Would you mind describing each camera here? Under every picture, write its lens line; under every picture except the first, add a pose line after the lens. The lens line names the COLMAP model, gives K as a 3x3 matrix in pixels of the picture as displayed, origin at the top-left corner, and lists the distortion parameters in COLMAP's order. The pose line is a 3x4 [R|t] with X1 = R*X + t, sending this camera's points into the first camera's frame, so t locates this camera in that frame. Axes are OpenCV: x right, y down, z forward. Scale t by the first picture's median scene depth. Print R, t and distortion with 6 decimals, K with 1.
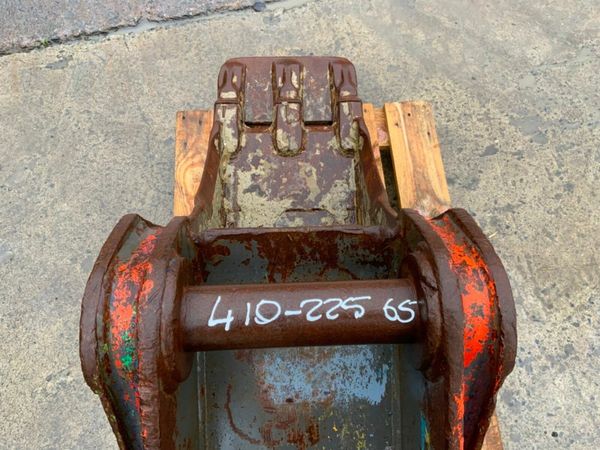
lens RADIAL K [[498.5, 0, 300.6], [0, 498.5, 225.0], [0, 0, 1]] dist [0.072769, -0.130012]
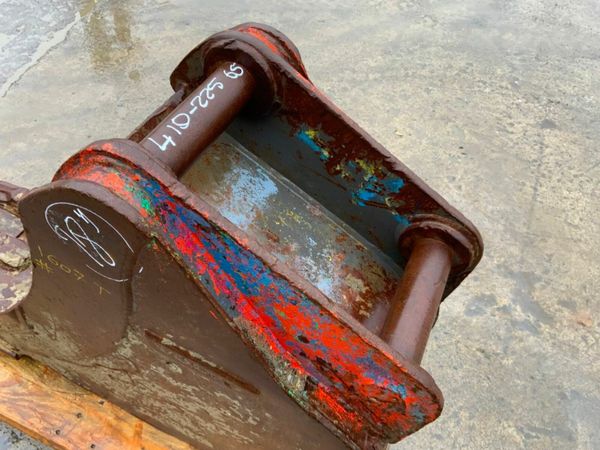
lens RADIAL K [[498.5, 0, 298.2], [0, 498.5, 223.0], [0, 0, 1]] dist [0.072769, -0.130012]
pose [[0.456209, -0.676647, 0.577947, -0.282166], [0.801687, 0.594405, 0.063095, 0.160537], [-0.386227, 0.434548, 0.813632, -0.025222]]
